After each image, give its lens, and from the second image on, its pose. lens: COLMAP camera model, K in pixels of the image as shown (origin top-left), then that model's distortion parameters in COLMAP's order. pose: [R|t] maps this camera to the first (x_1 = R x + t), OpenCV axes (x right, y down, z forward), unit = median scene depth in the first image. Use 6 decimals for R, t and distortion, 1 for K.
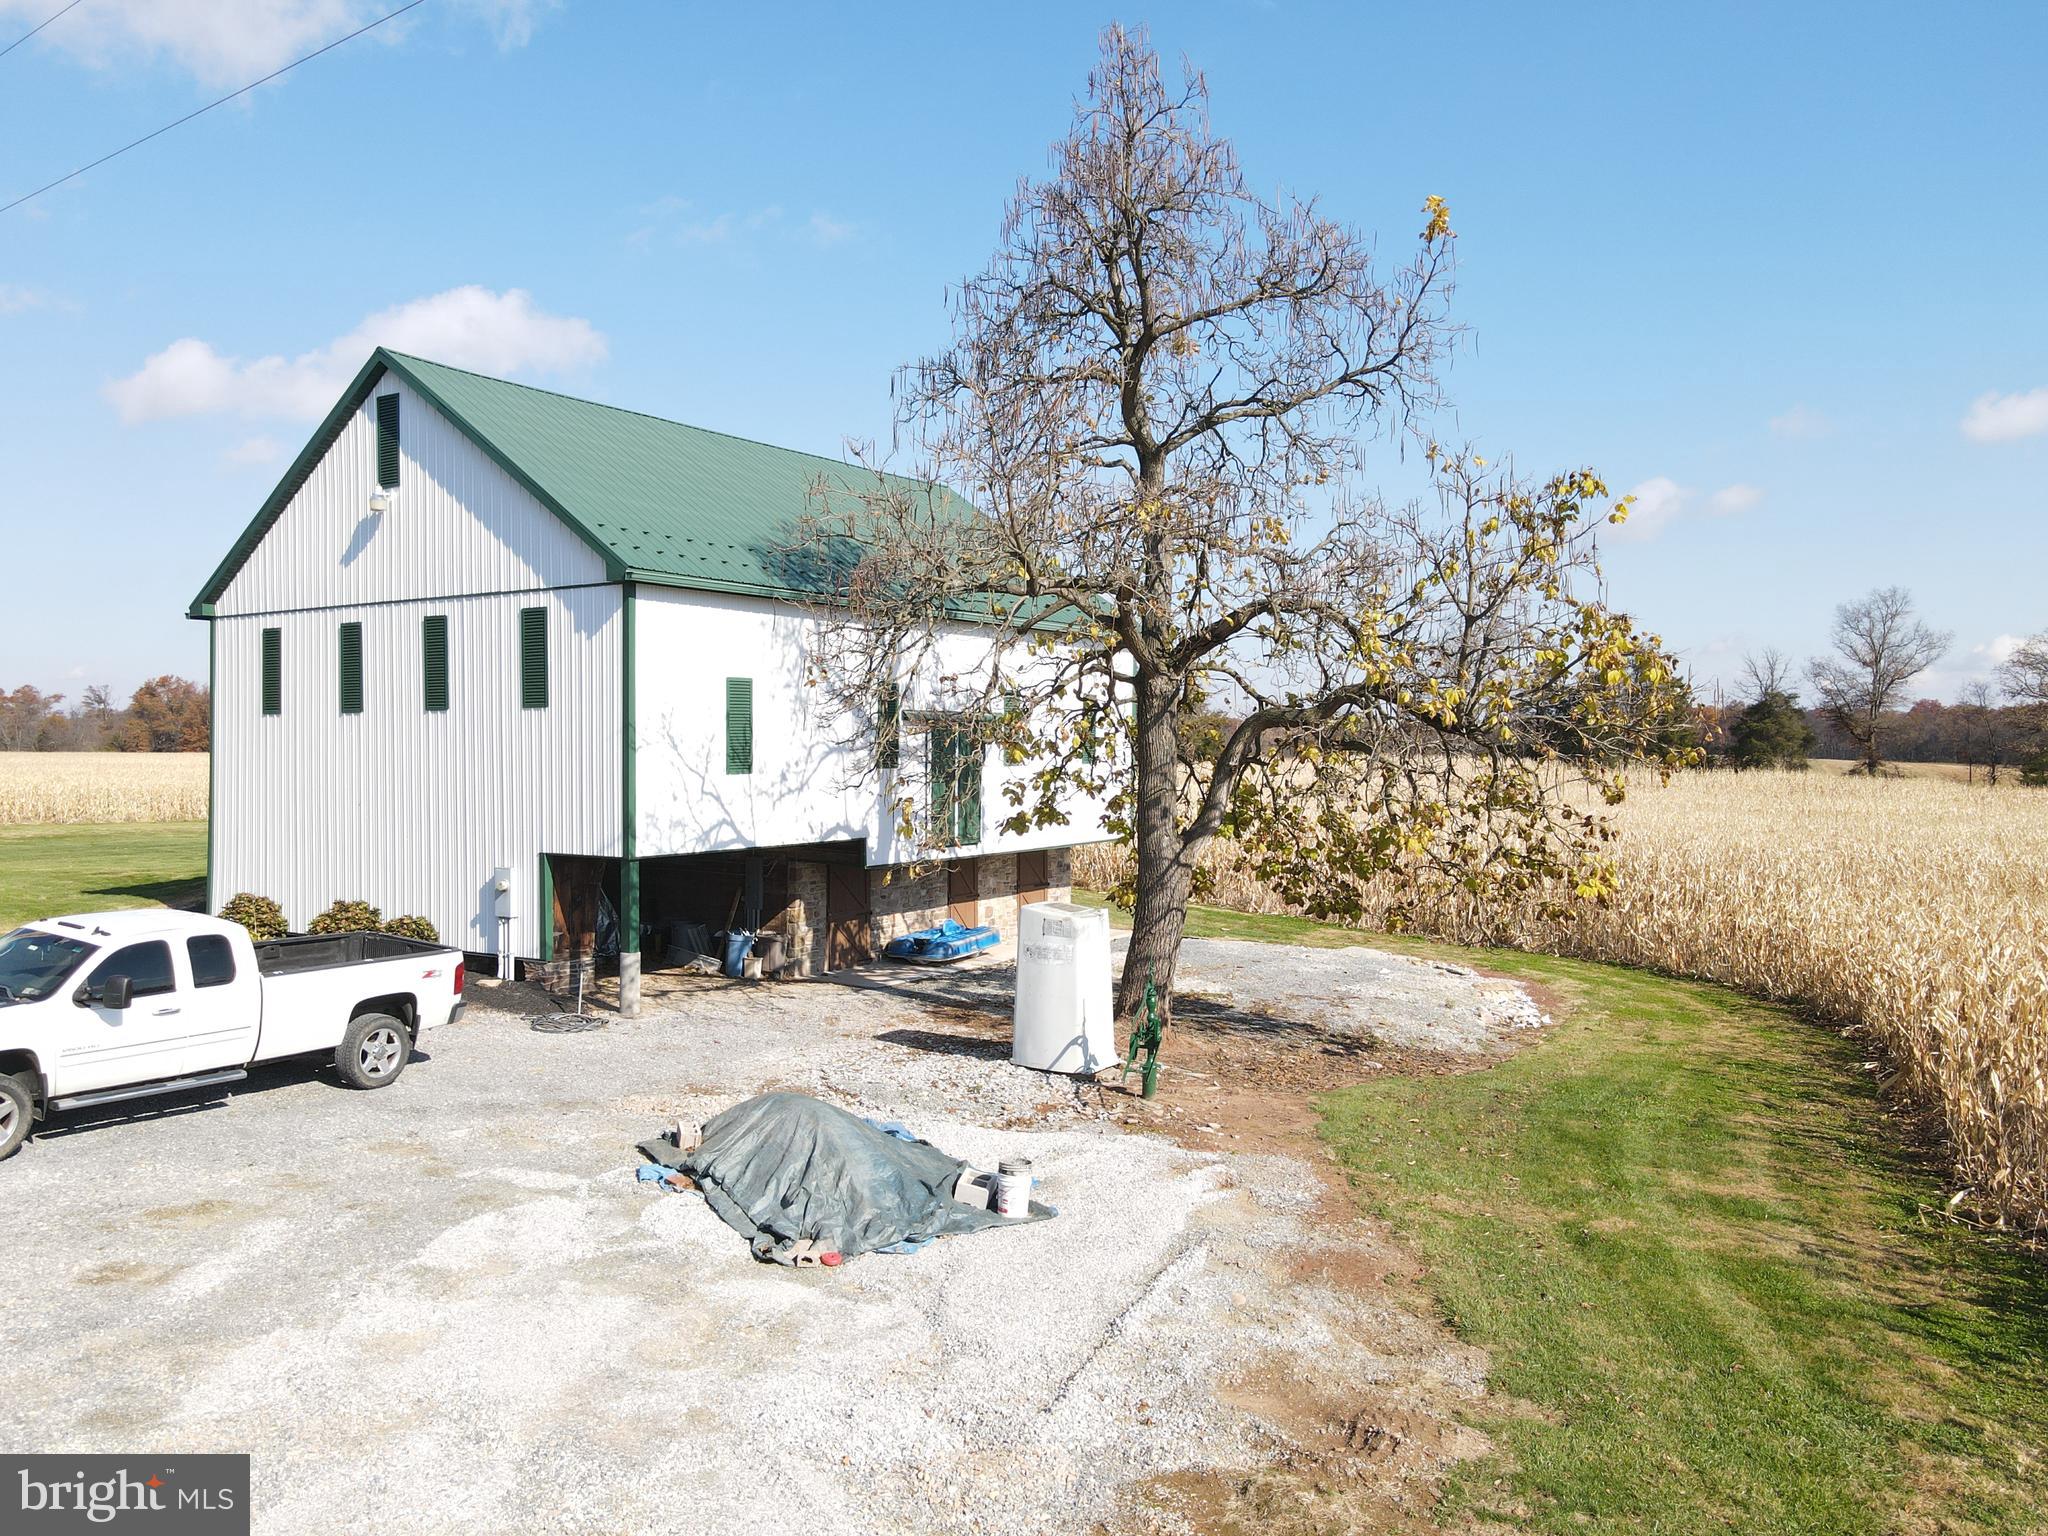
lens RADIAL K [[1513.3, 0, 1018.8], [0, 1513.3, 761.6], [0, 0, 1]] dist [-0.008112, 0.043067]
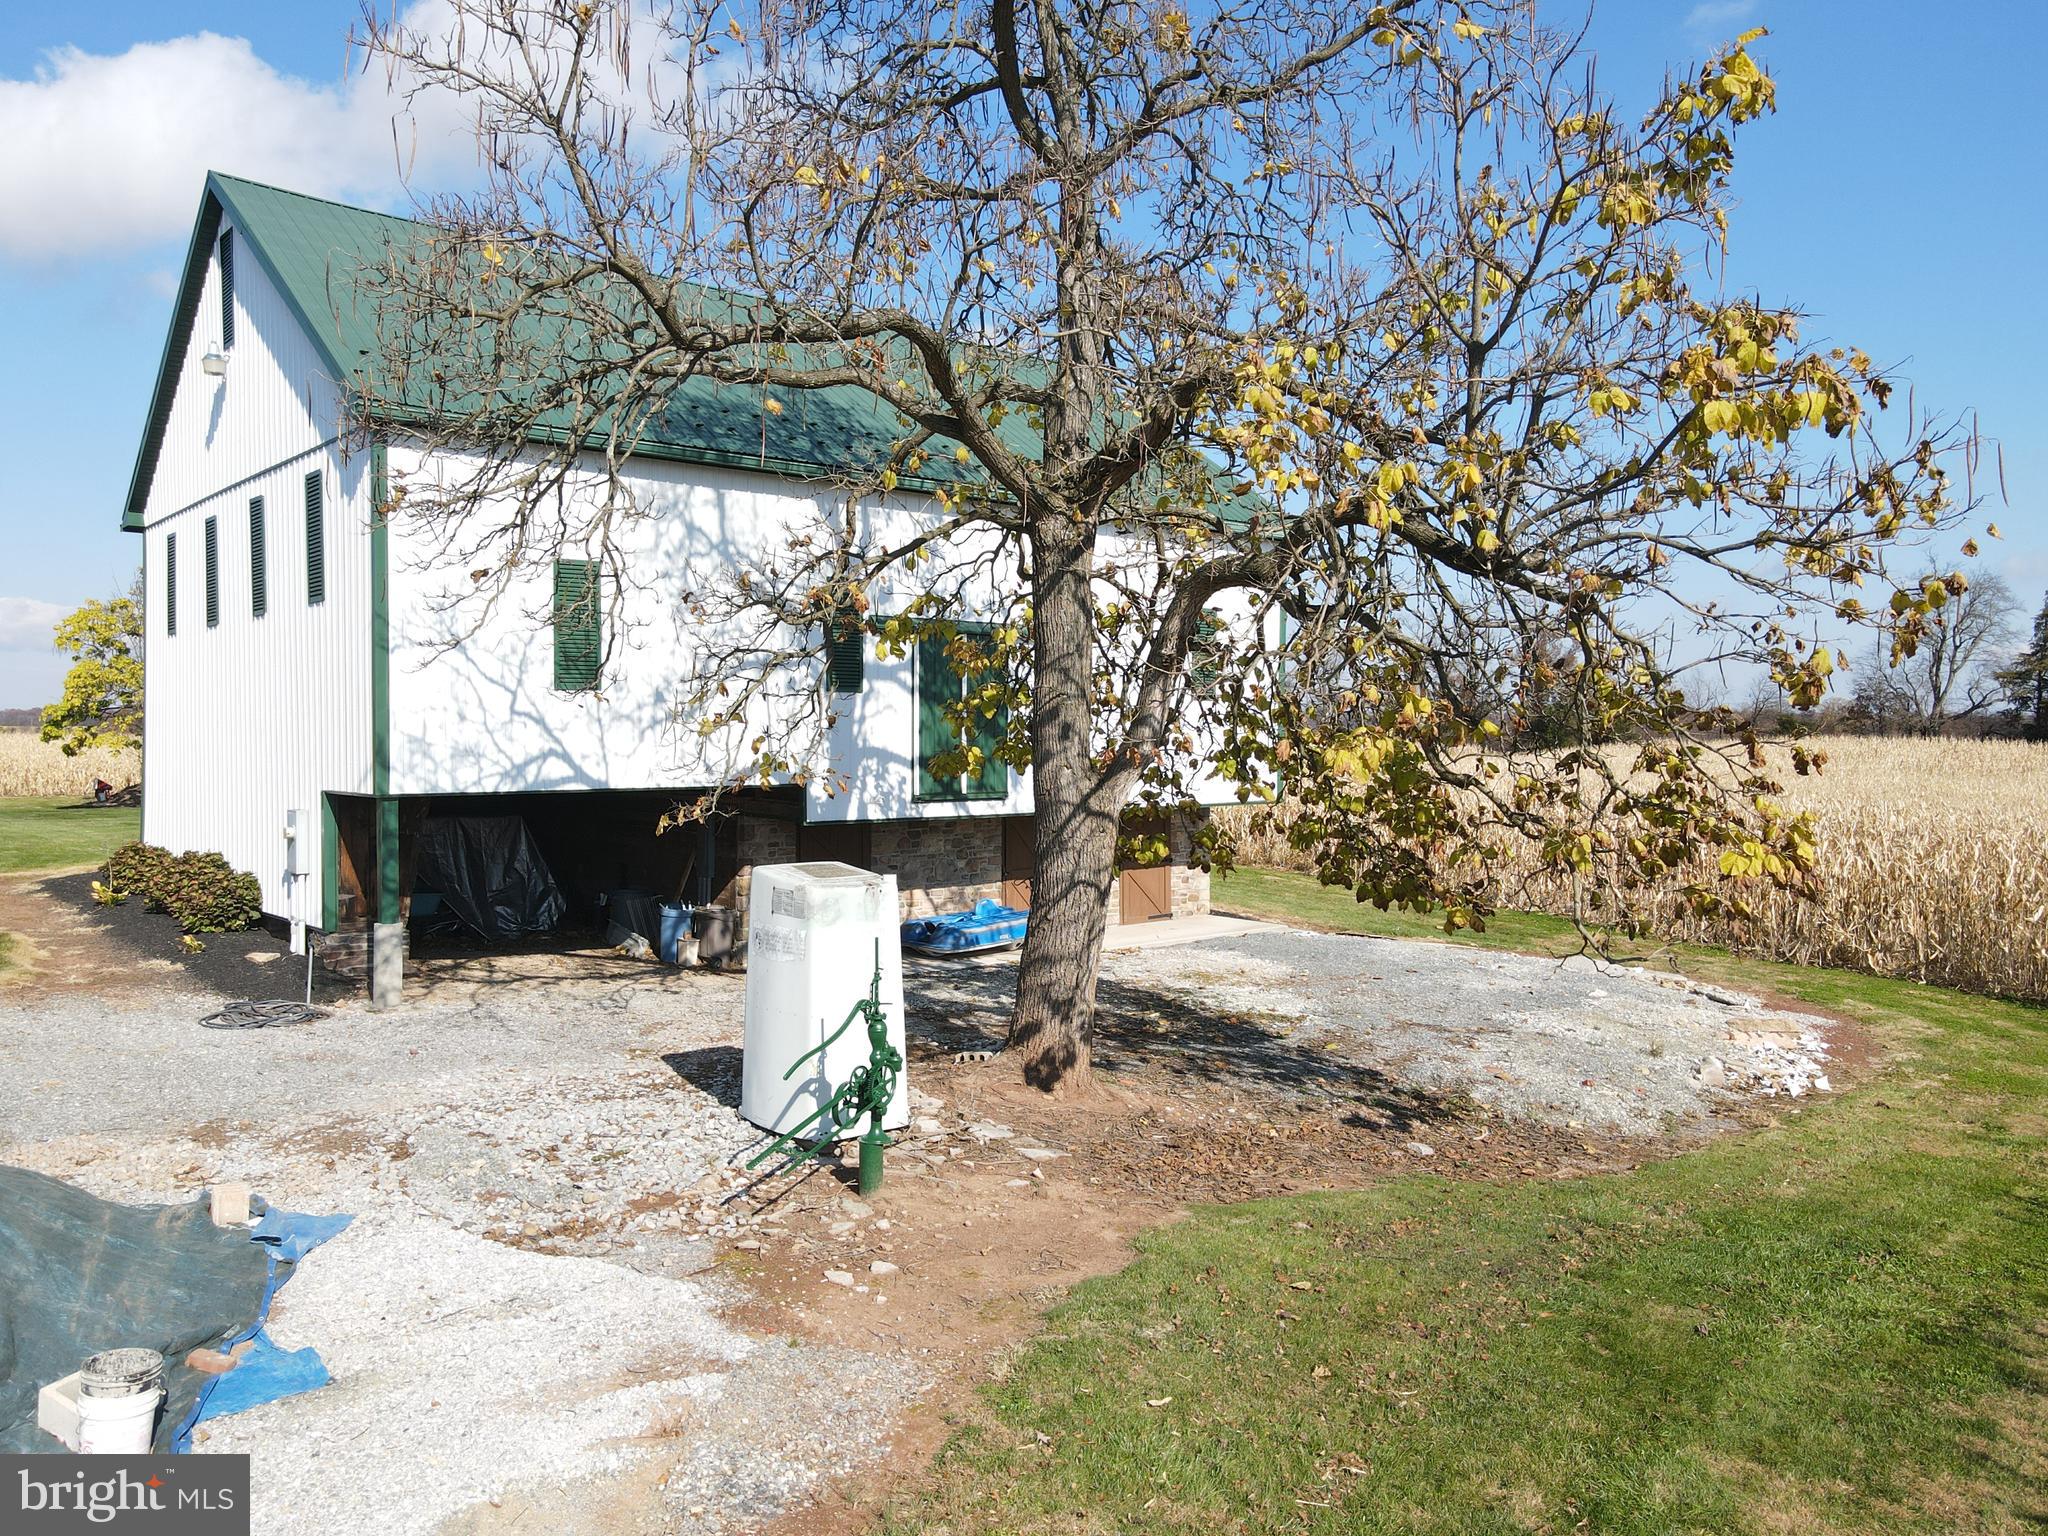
lens RADIAL K [[1511.2, 0, 1014.6], [0, 1511.2, 758.9], [0, 0, 1]] dist [0.001632, 0.012075]
pose [[0.960528, 0.003414, -0.278163, 0.219099], [-0.002624, 0.999991, 0.003210, 0.037615], [0.278172, -0.002353, 0.960529, 0.330435]]
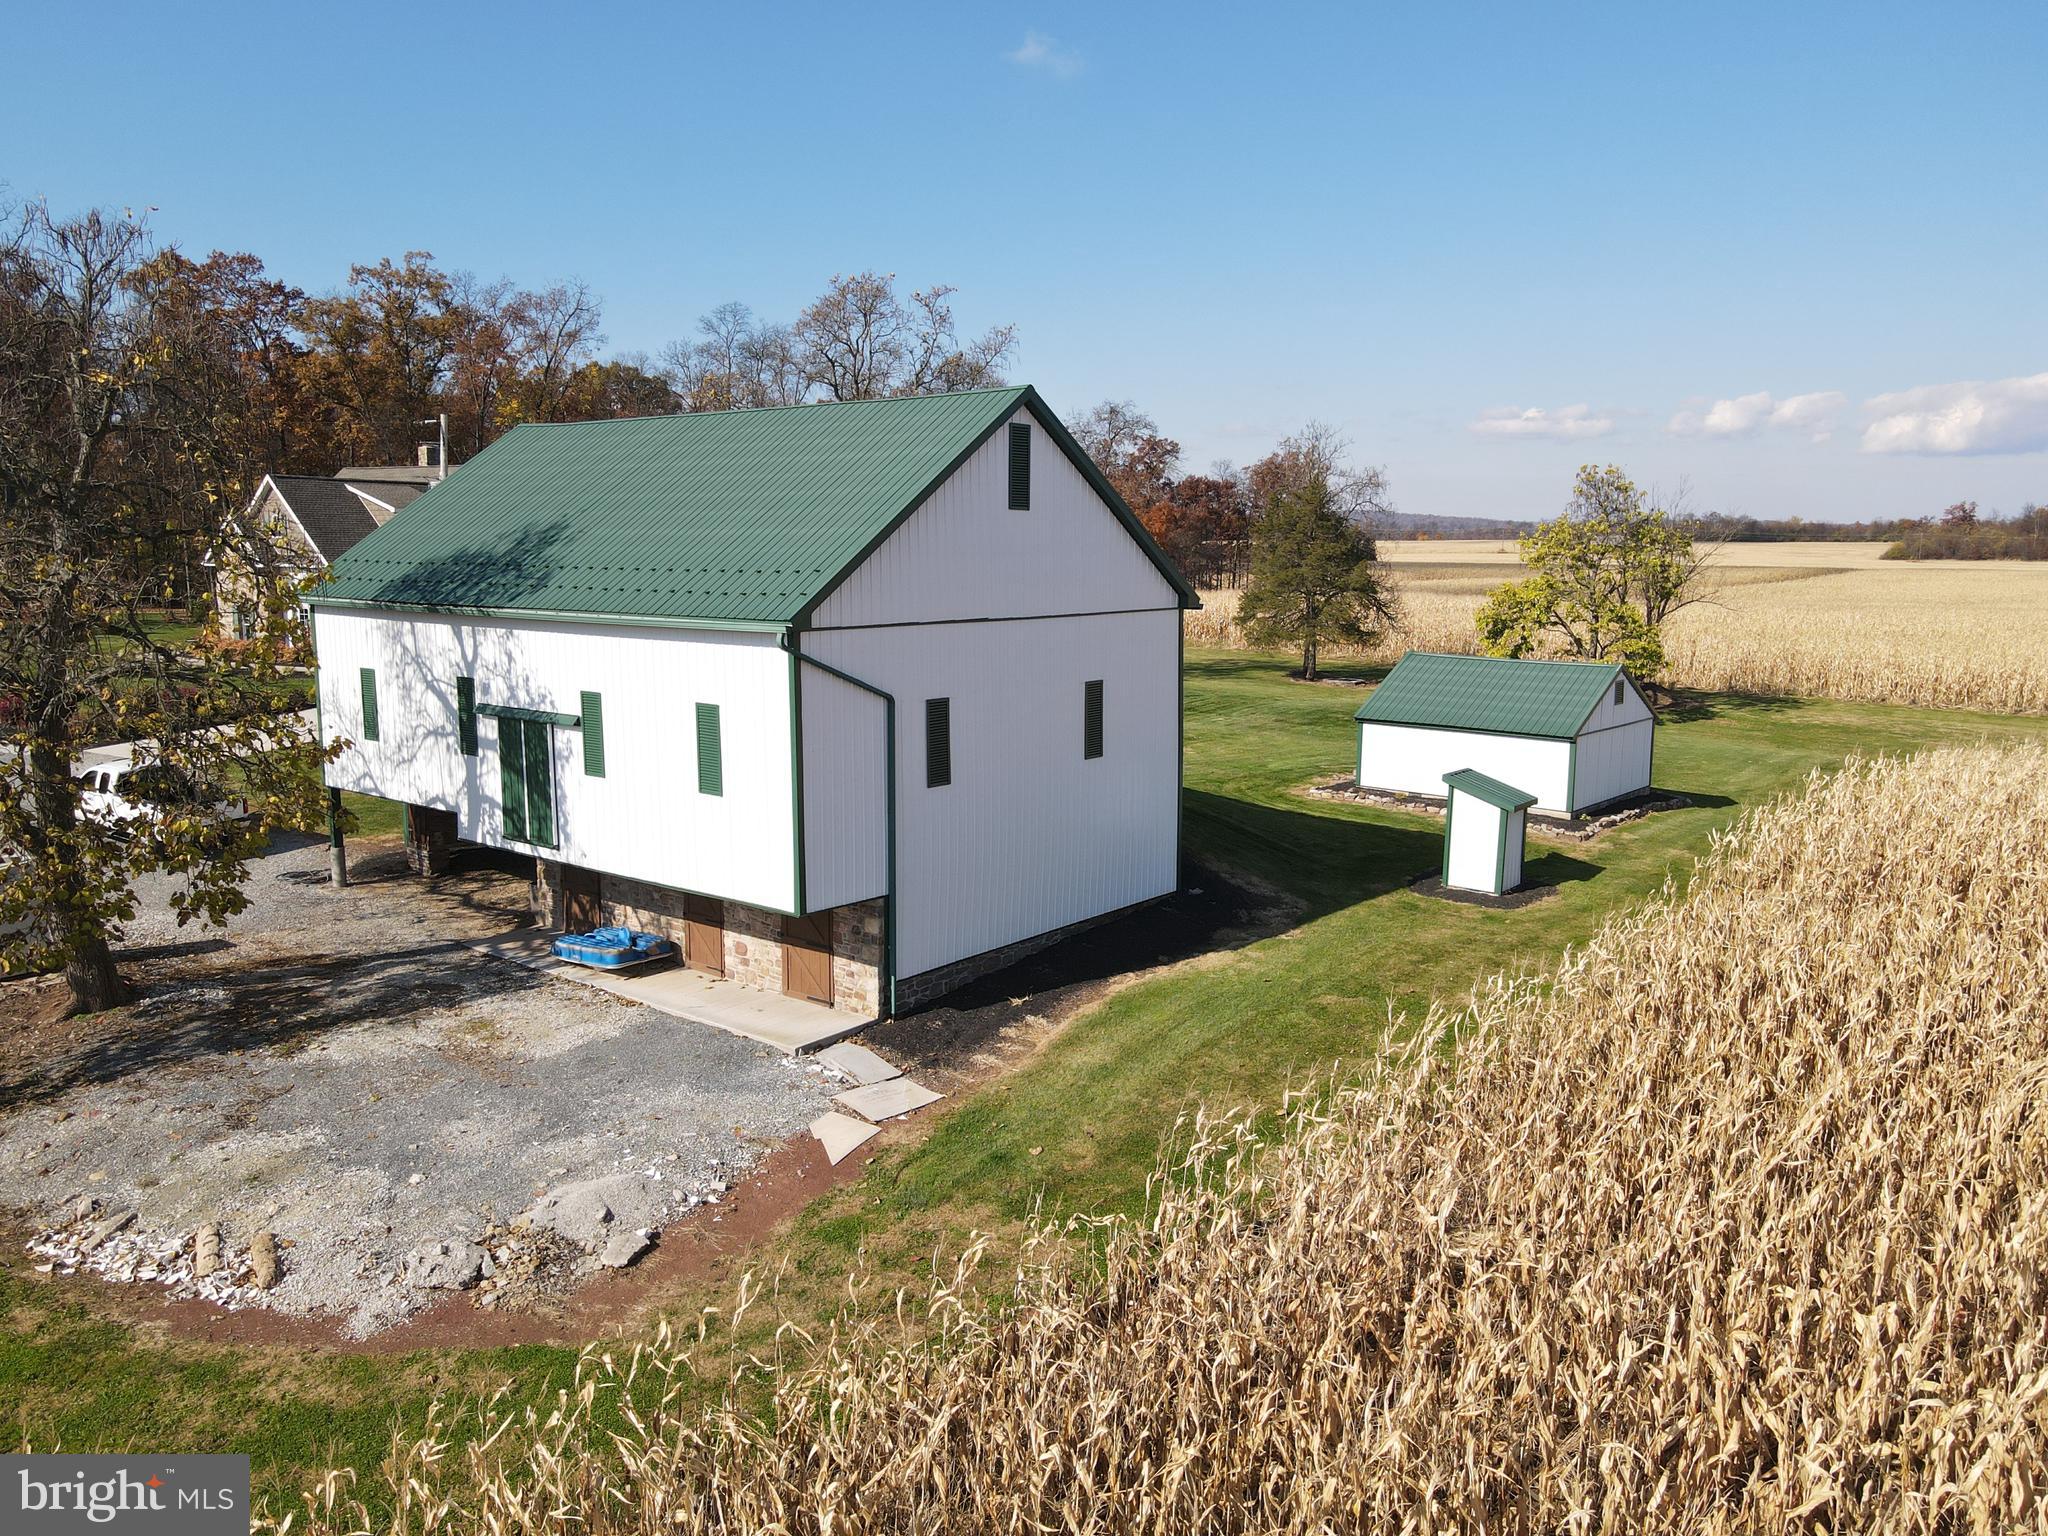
lens RADIAL K [[1513.3, 0, 1018.8], [0, 1513.3, 761.6], [0, 0, 1]] dist [-0.008112, 0.043067]
pose [[-0.095264, 0.140025, -0.985555, 1.029436], [-0.019010, 0.989621, 0.142440, -0.166868], [0.995271, 0.032305, -0.091613, 1.616723]]
